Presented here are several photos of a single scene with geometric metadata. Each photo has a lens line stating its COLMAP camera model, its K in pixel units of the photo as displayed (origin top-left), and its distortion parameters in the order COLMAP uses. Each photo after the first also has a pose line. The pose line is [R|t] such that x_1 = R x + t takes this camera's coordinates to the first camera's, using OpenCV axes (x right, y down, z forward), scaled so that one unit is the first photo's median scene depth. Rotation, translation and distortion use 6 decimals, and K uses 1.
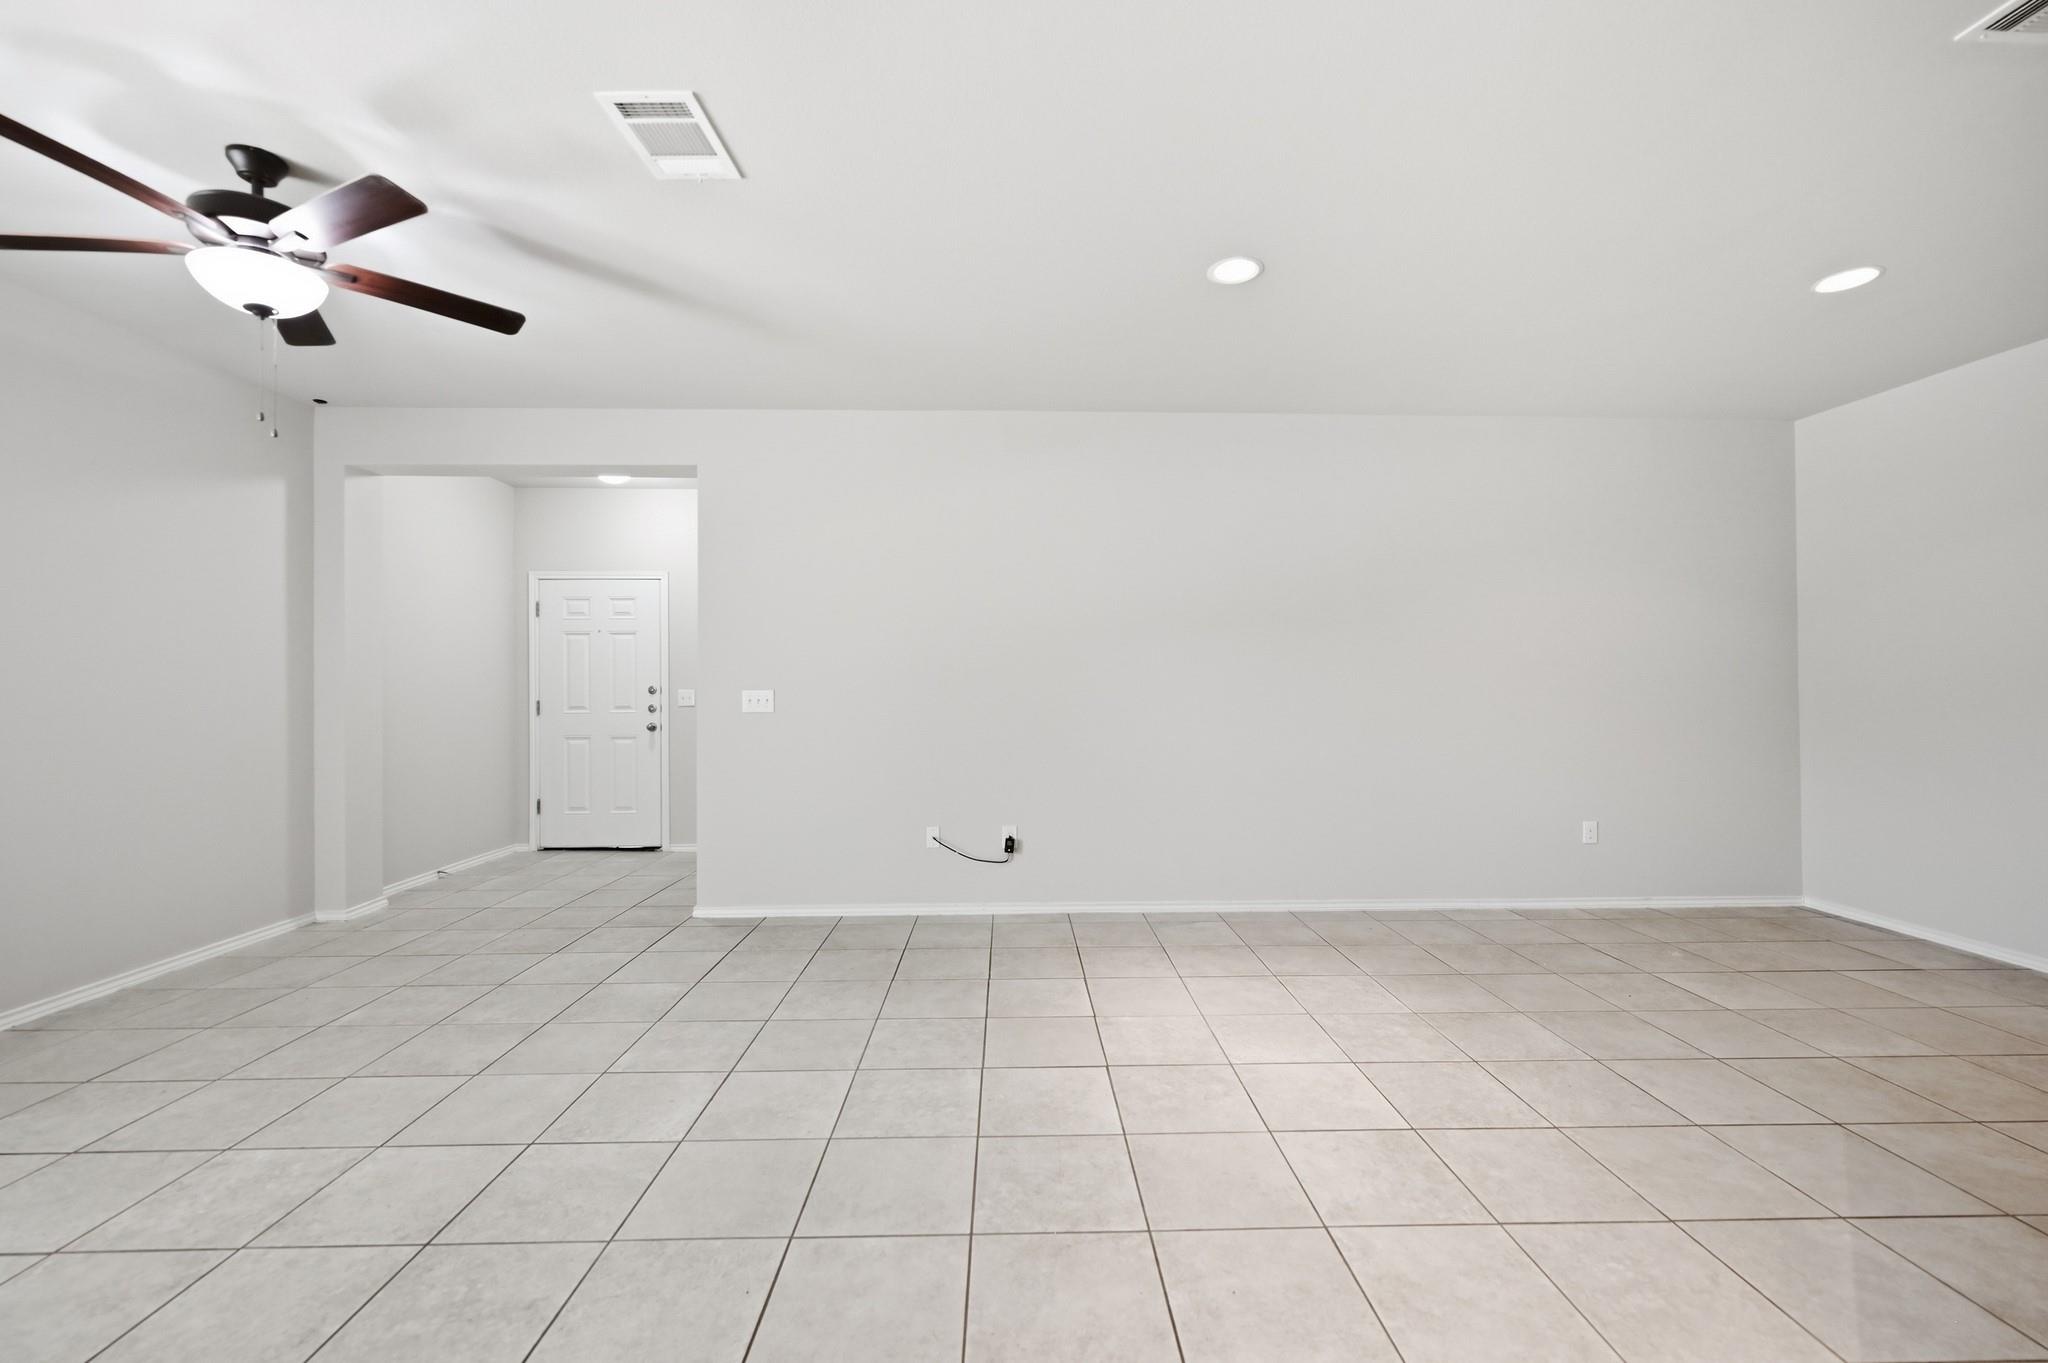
lens RADIAL K [[825.8, 0, 1025.1], [0, 825.8, 677.3], [0, 0, 1]] dist [-0.001616, -0.000124]
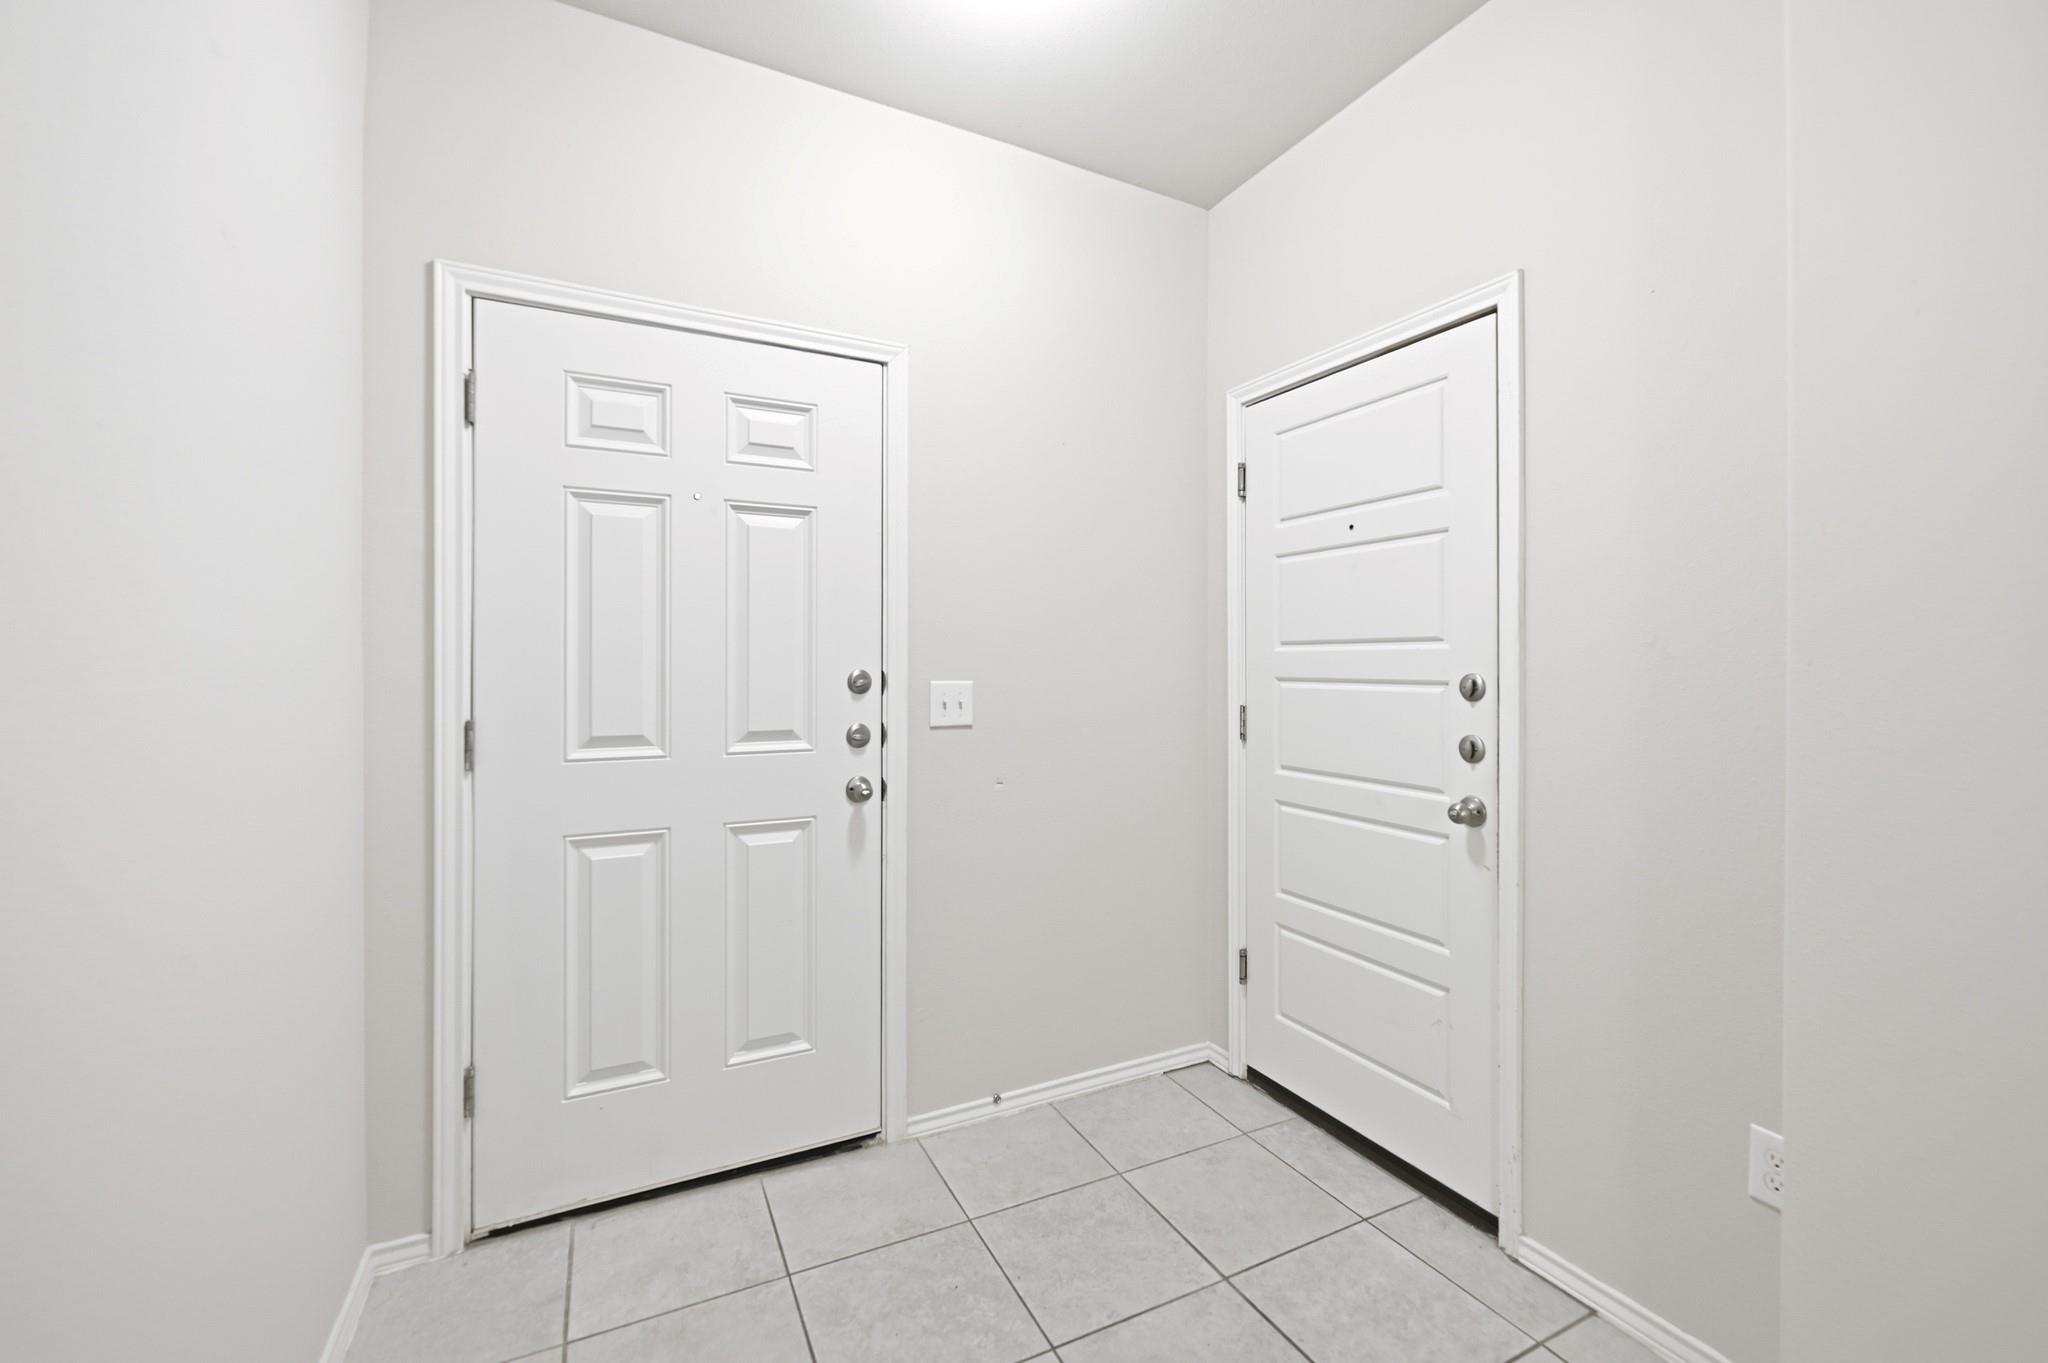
lens RADIAL K [[941.7, 0, 1077.9], [0, 941.7, 658.2], [0, 0, 1]] dist [0.000180, -0.000028]
pose [[0.877282, 0.008289, 0.479904, -0.909295], [-0.012014, 0.999917, 0.004692, 0.004214], [-0.479825, -0.009882, 0.877309, 0.994550]]
